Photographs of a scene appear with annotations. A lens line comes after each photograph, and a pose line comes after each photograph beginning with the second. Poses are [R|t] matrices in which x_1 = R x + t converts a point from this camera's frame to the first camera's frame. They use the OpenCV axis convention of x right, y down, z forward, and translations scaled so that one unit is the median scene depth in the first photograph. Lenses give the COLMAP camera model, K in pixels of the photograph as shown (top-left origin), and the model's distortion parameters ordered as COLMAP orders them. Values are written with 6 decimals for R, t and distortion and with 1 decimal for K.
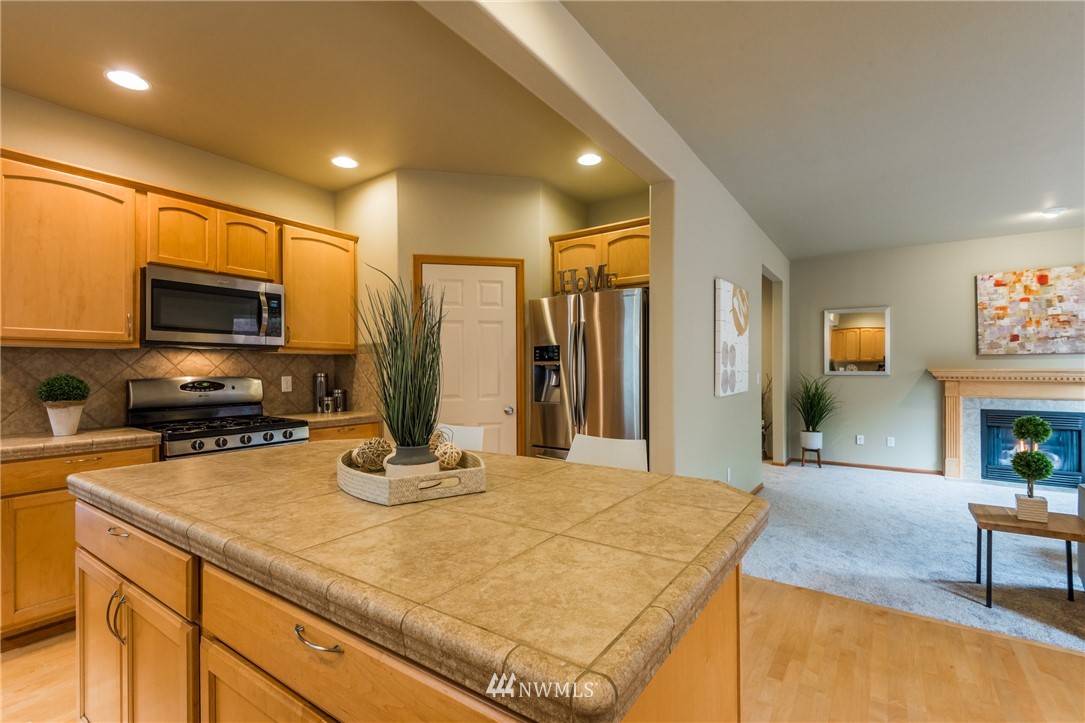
lens RADIAL K [[486.9, 0, 549.1], [0, 486.9, 363.7], [0, 0, 1]] dist [0.004762, -0.005564]
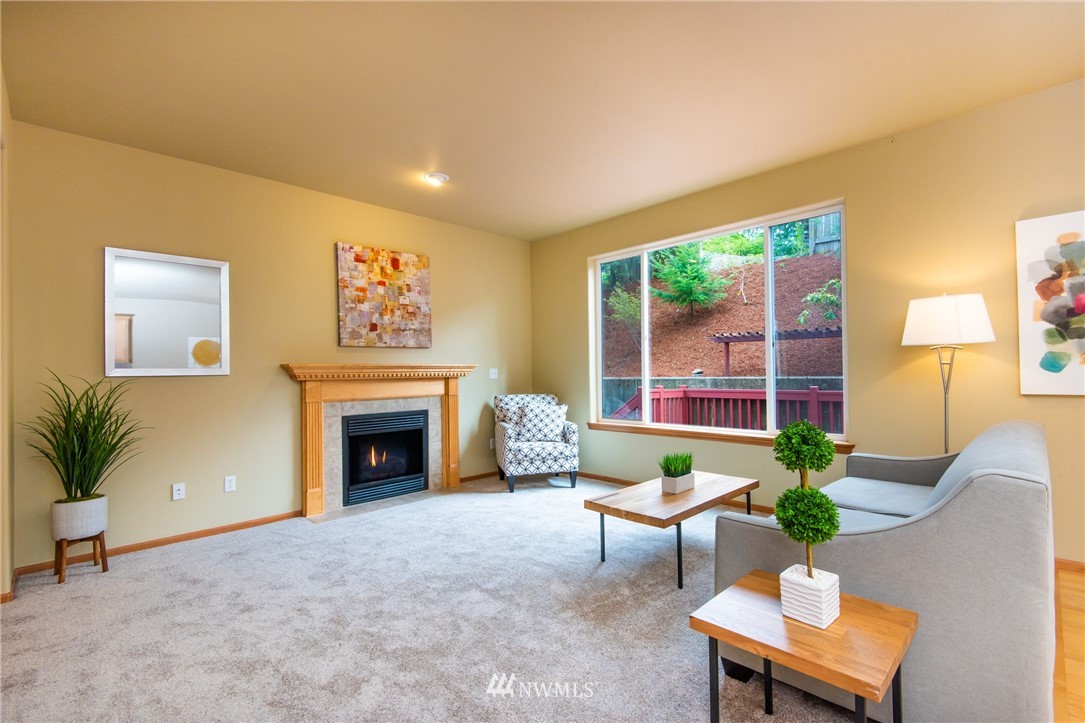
lens RADIAL K [[486.9, 0, 549.2], [0, 486.9, 367.5], [0, 0, 1]] dist [0.004762, -0.005564]
pose [[0.187189, 0.003994, 0.982316, 0.279593], [0.008056, 0.999952, -0.005601, 0.033904], [-0.982291, 0.008962, 0.187148, 0.797161]]
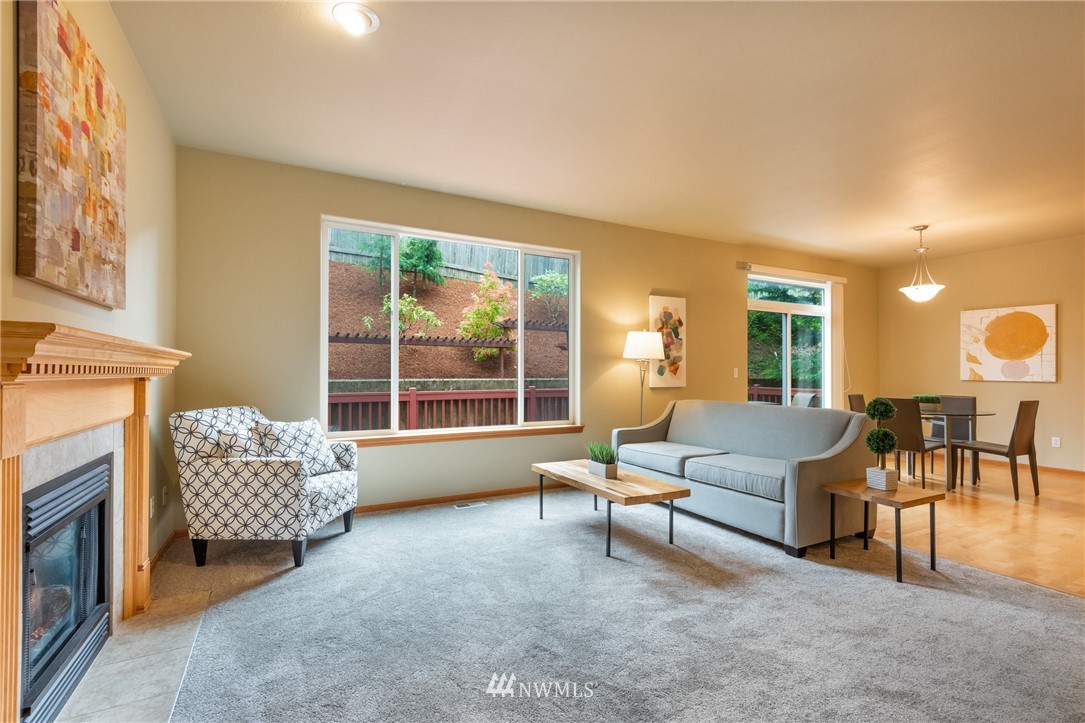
lens RADIAL K [[486.9, 0, 543.0], [0, 486.9, 365.6], [0, 0, 1]] dist [0.004762, -0.005564]
pose [[-0.888004, 0.001743, 0.459833, 0.804864], [-0.008159, 0.999776, -0.019546, 0.043757], [-0.459764, -0.021109, -0.887790, 1.652110]]
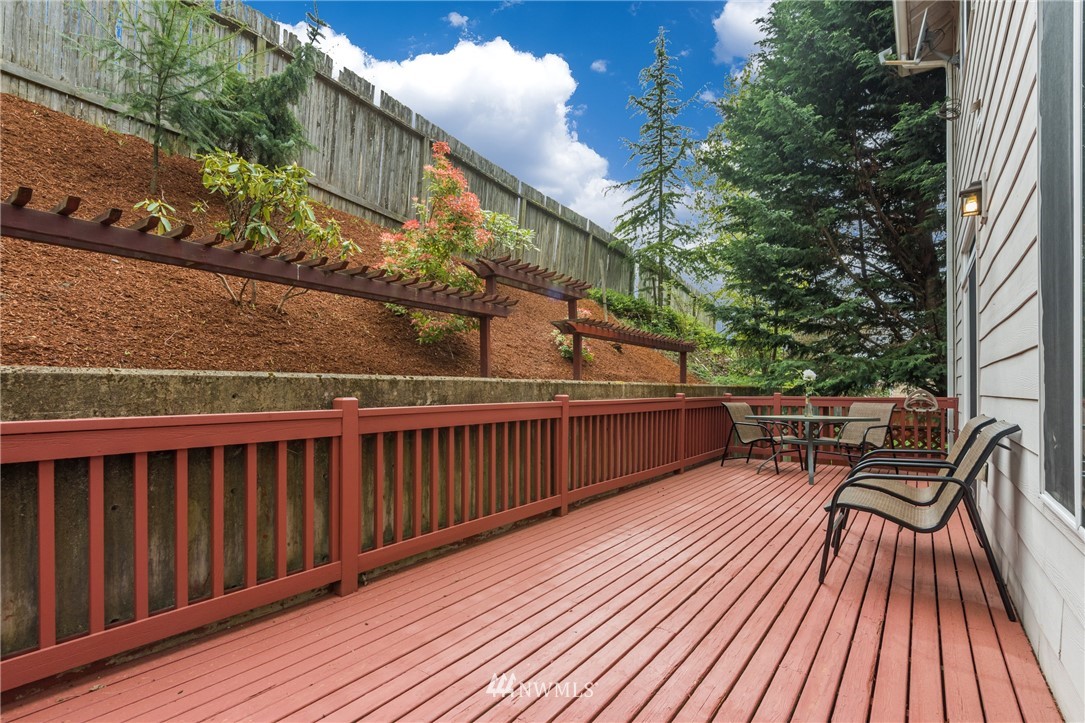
lens RADIAL K [[486.9, 0, 517.3], [0, 486.9, 392.9], [0, 0, 1]] dist [0.004762, -0.005564]
pose [[-0.999491, -0.004082, 0.031638, 1.866032], [-0.004160, 0.999988, -0.002412, 0.090242], [-0.031628, -0.002543, -0.999496, 0.860285]]
